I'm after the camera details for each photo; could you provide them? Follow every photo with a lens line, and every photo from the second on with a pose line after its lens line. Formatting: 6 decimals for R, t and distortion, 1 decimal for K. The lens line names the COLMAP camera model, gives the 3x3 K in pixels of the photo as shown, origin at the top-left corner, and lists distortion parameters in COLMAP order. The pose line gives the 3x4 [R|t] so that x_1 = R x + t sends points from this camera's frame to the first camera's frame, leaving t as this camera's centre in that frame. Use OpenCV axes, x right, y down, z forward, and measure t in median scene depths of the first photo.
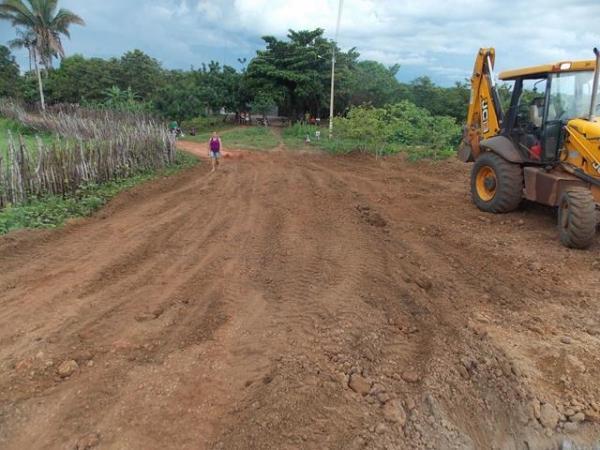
lens RADIAL K [[401.6, 0, 303.8], [0, 401.6, 219.0], [0, 0, 1]] dist [0.004279, -0.001141]
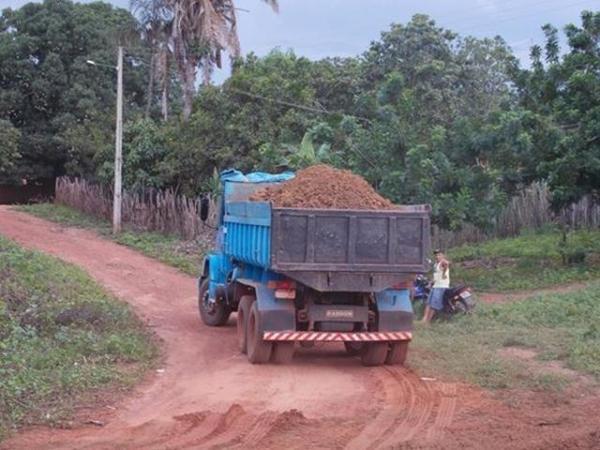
lens RADIAL K [[1338.1, 0, 308.6], [0, 1338.1, 222.0], [0, 0, 1]] dist [0.424396, 0.000000]
pose [[0.821325, -0.011817, -0.570337, 0.102286], [-0.136816, 0.966525, -0.217050, -0.052281], [0.553810, 0.256300, 0.792215, 0.232107]]
